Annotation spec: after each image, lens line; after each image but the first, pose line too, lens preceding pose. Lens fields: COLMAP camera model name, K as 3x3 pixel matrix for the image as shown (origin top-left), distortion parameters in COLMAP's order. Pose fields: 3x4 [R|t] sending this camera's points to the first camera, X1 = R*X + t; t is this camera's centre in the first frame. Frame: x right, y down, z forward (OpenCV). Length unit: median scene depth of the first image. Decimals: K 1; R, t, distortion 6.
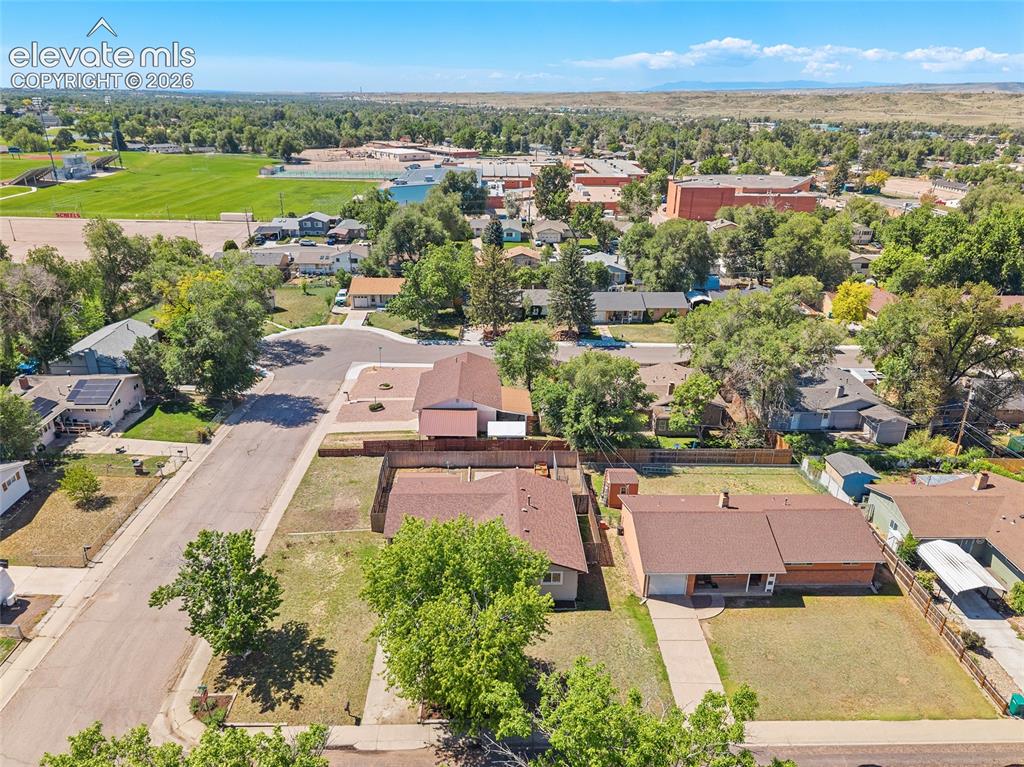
lens RADIAL K [[697.4, 0, 512.0], [0, 697.4, 383.5], [0, 0, 1]] dist [0.053844, -0.069457]
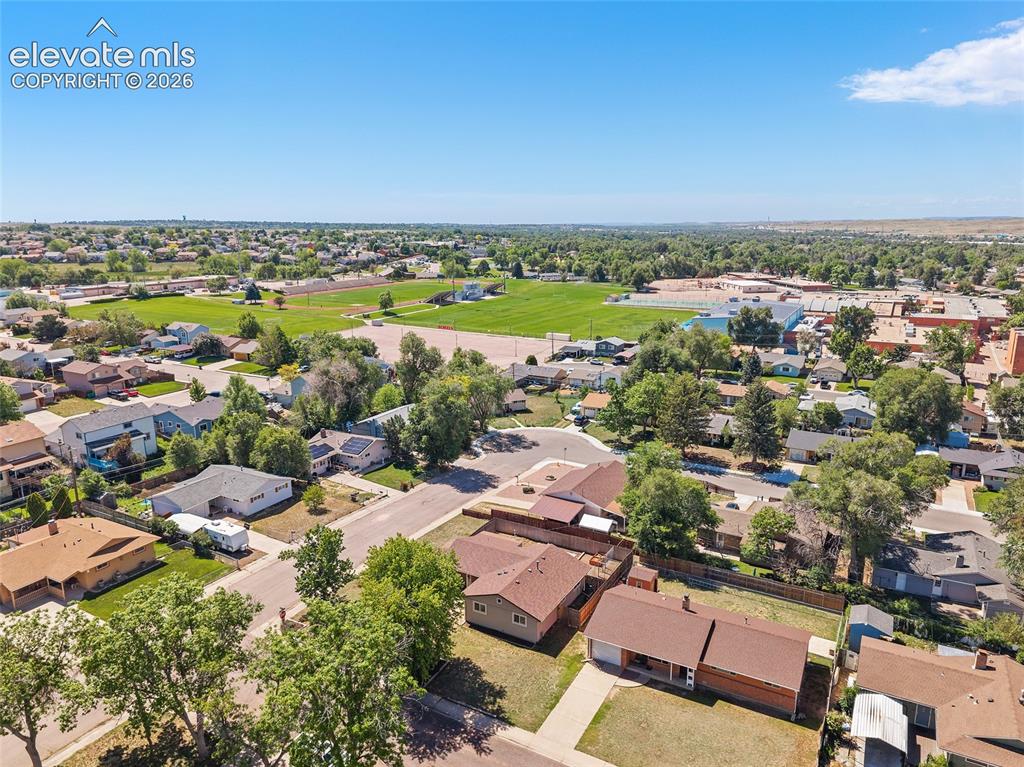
lens RADIAL K [[698.9, 0, 512.0], [0, 698.9, 383.5], [0, 0, 1]] dist [0.099619, -0.121409]
pose [[0.860272, 0.097795, -0.500368, 0.402150], [-0.180637, 0.976231, -0.119765, 0.001737], [0.476762, 0.193415, 0.857490, -0.147513]]
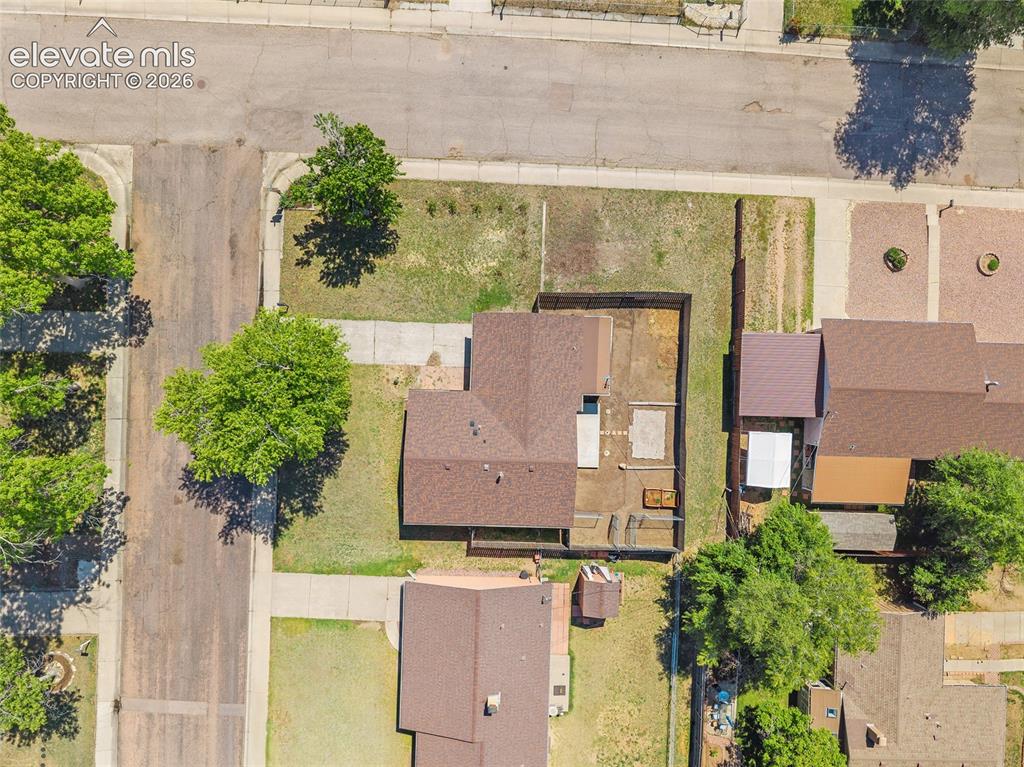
lens RADIAL K [[697.4, 0, 512.0], [0, 697.4, 383.5], [0, 0, 1]] dist [0.053844, -0.069457]
pose [[-0.059285, 0.998194, -0.009697, -0.053932], [-0.420996, -0.016194, 0.906918, -0.407287], [0.905123, 0.057849, 0.421195, 0.419512]]
